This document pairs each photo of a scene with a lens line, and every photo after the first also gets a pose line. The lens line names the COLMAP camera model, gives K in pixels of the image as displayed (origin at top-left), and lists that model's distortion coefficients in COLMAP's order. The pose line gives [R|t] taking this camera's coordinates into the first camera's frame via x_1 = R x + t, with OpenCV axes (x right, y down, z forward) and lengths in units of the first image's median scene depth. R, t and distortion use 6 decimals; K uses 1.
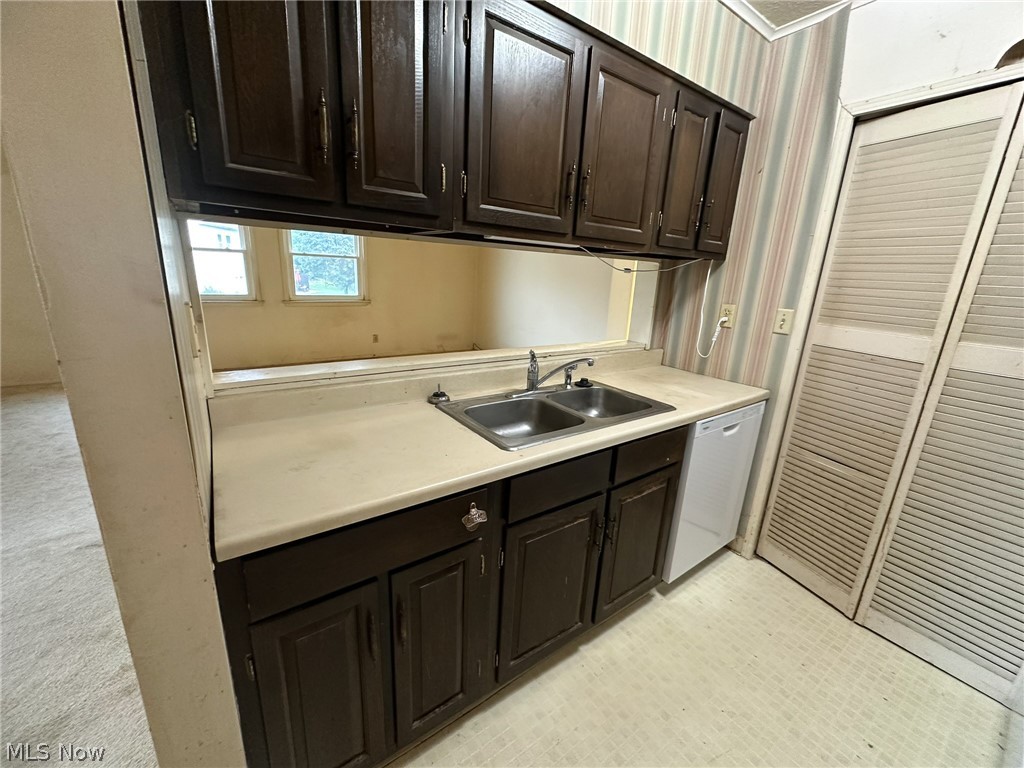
lens RADIAL K [[408.3, 0, 511.4], [0, 408.3, 382.5], [0, 0, 1]] dist [-0.005569, 0.000978]
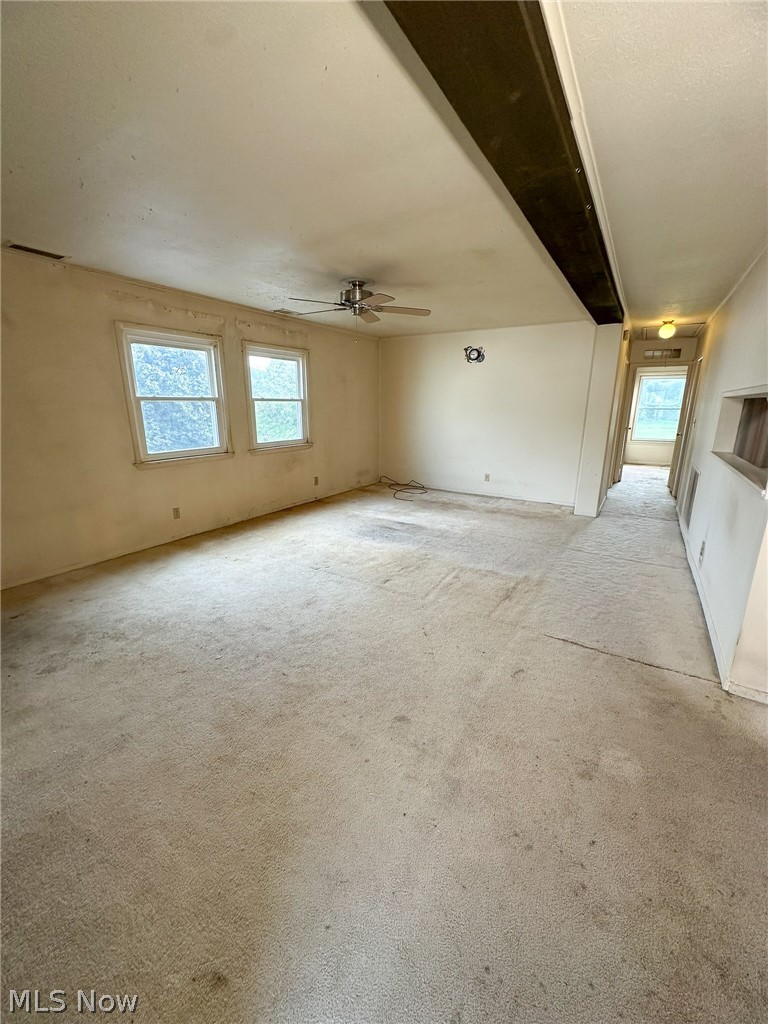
lens RADIAL K [[408.3, 0, 385.3], [0, 408.3, 511.8], [0, 0, 1]] dist [-0.005569, 0.000978]
pose [[0.922589, -0.142060, 0.358676, -1.892120], [0.141621, 0.989535, 0.027645, -0.132514], [-0.358850, 0.025291, 0.933053, 0.078860]]
